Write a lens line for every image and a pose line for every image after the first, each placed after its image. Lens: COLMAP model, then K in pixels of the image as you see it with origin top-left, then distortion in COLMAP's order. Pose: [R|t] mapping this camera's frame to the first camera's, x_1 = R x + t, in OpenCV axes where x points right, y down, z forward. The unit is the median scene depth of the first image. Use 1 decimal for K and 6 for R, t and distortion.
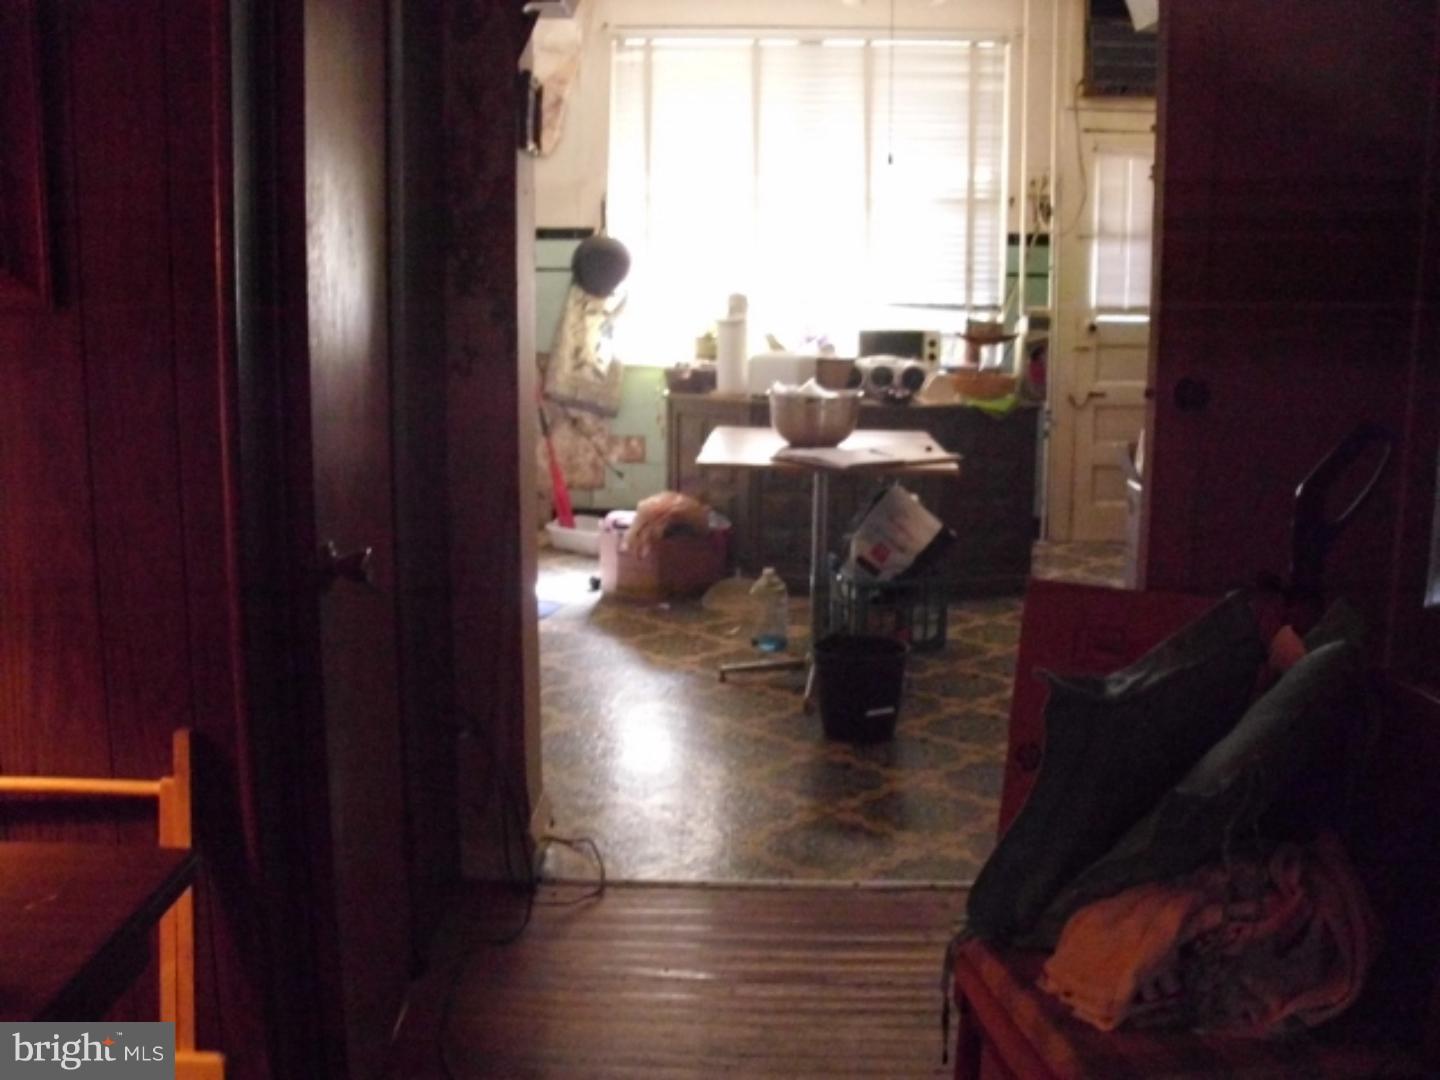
lens RADIAL K [[1506.3, 0, 725.1], [0, 1506.3, 536.1], [0, 0, 1]] dist [-0.282016, 0.360542]
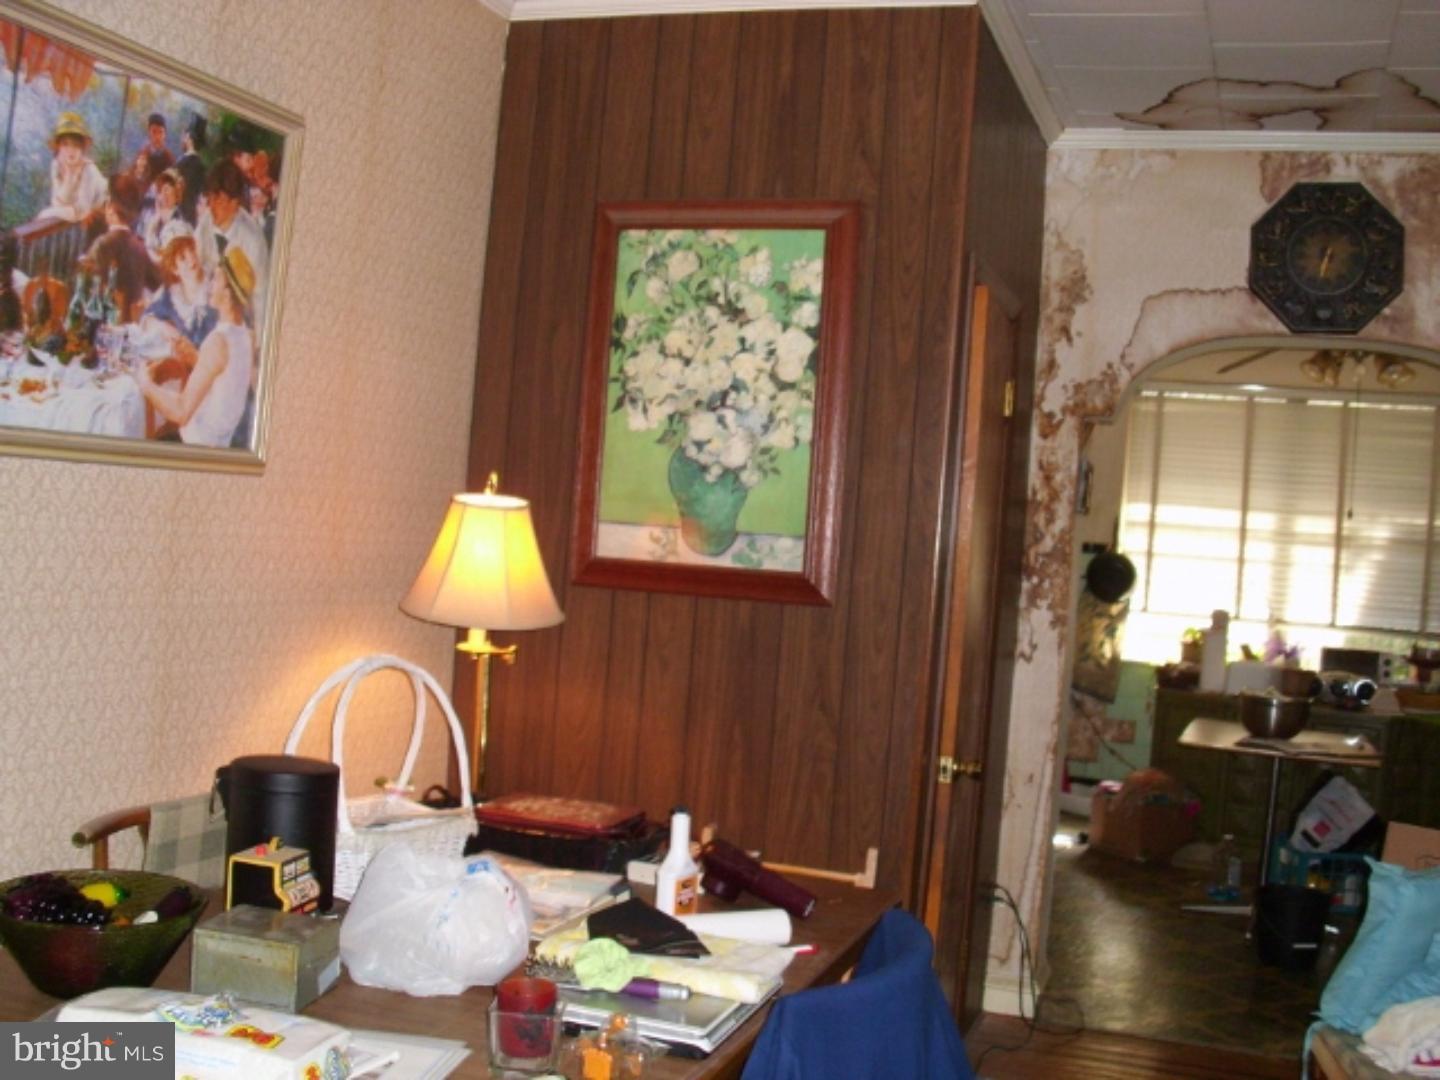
lens RADIAL K [[1506.3, 0, 725.1], [0, 1506.3, 536.1], [0, 0, 1]] dist [-0.282016, 0.360542]
pose [[0.945294, 0.063073, -0.320065, 0.003860], [-0.121851, 0.978385, -0.167078, 0.026856], [0.302608, 0.196938, 0.932547, -0.240154]]
